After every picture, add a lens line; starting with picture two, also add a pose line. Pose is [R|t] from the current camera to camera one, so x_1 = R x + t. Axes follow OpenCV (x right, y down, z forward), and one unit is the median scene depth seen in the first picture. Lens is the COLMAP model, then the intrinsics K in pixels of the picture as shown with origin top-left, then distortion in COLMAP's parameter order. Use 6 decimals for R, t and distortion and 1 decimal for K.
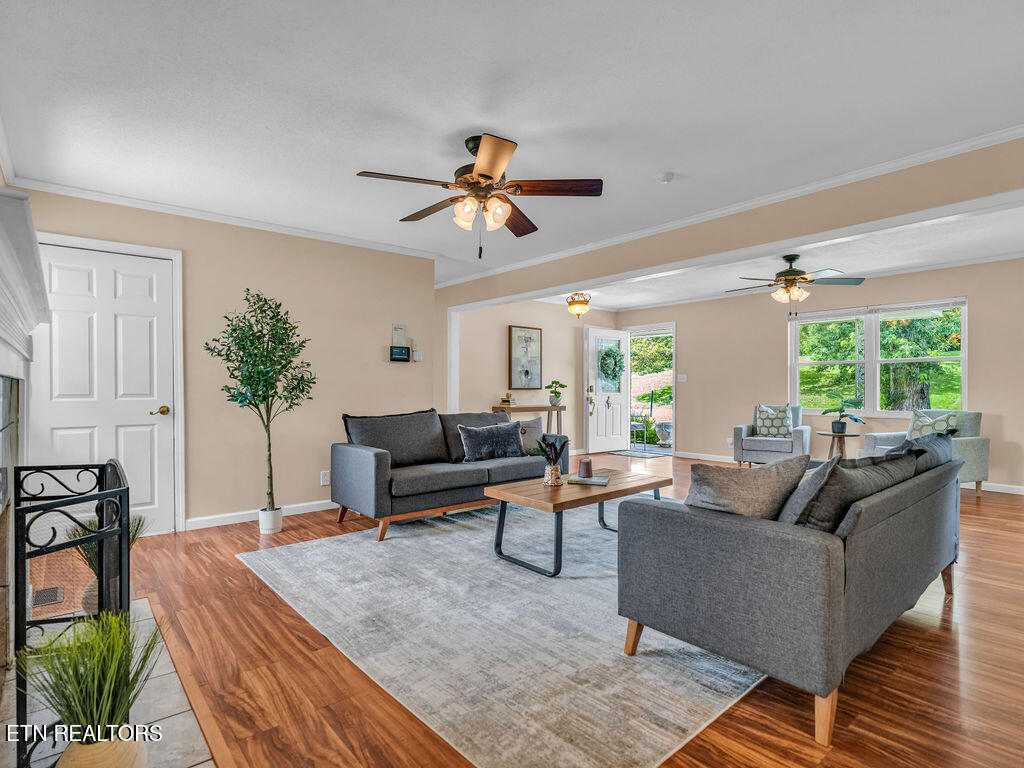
lens RADIAL K [[531.9, 0, 503.4], [0, 531.9, 389.3], [0, 0, 1]] dist [-0.006281, -0.000330]
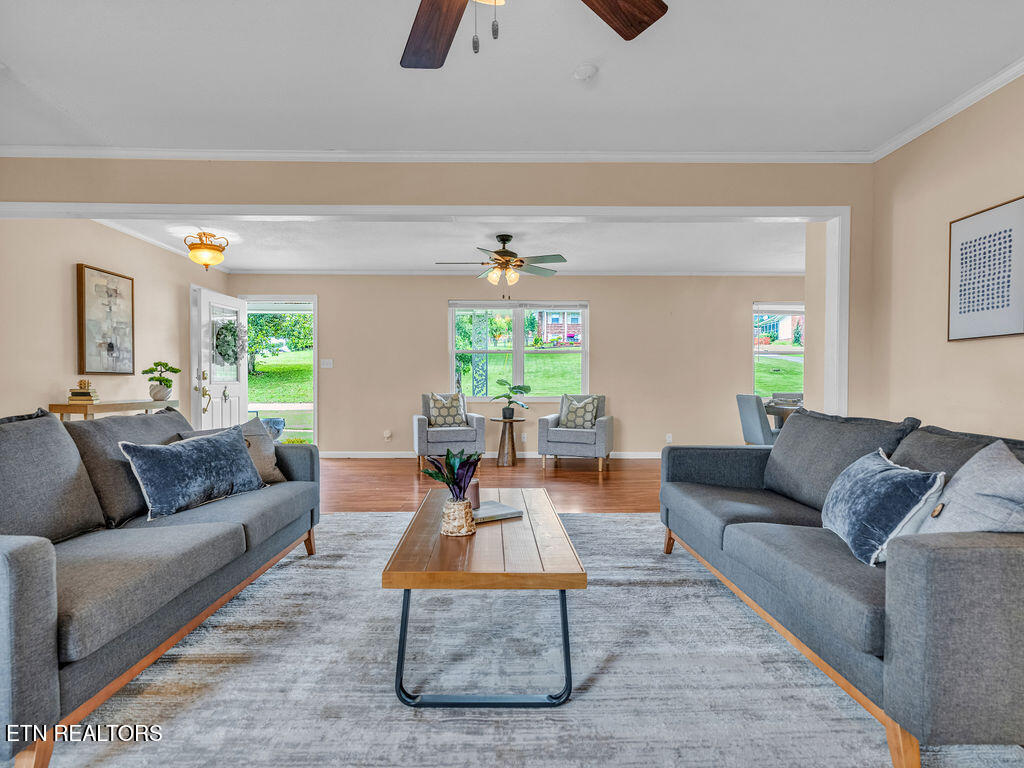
lens RADIAL K [[531.9, 0, 503.4], [0, 531.9, 389.3], [0, 0, 1]] dist [-0.006281, -0.000330]
pose [[0.636734, -0.009663, 0.771023, -0.165279], [-0.001373, 0.999906, 0.013666, 0.009734], [-0.771082, -0.009760, 0.636661, 0.319891]]
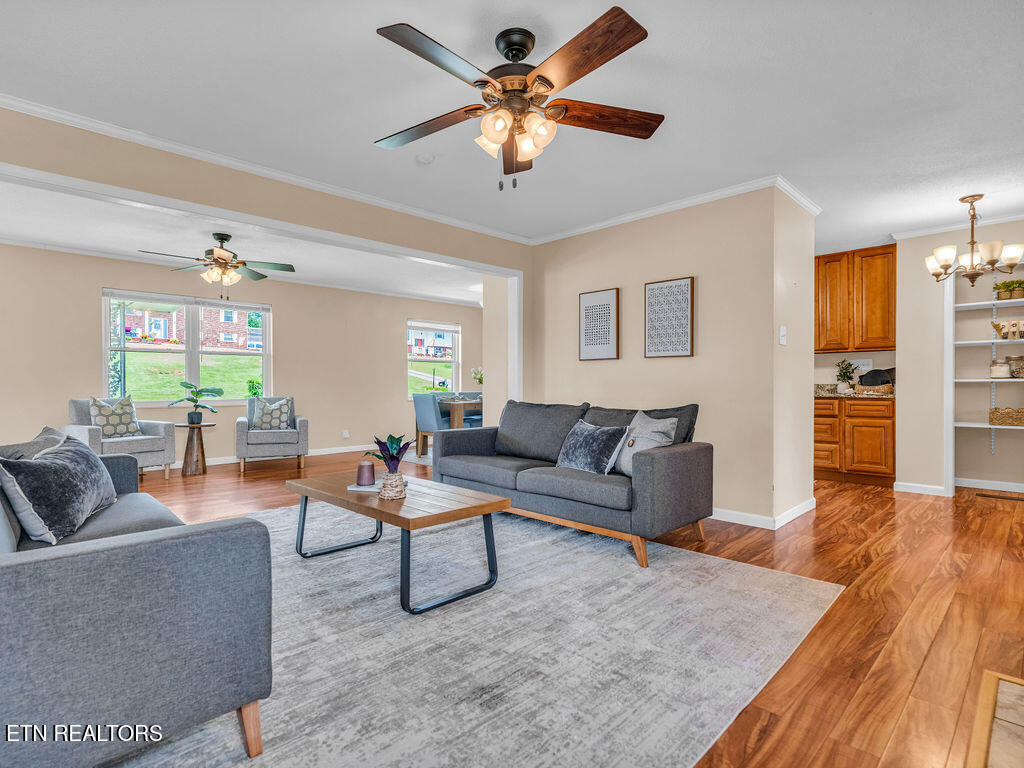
lens RADIAL K [[531.9, 0, 503.4], [0, 531.9, 389.3], [0, 0, 1]] dist [-0.006281, -0.000330]
pose [[-0.079506, -0.008484, 0.996798, -0.353064], [0.001893, 0.999961, 0.008662, 0.010804], [-0.996833, 0.002575, -0.079486, 0.479910]]
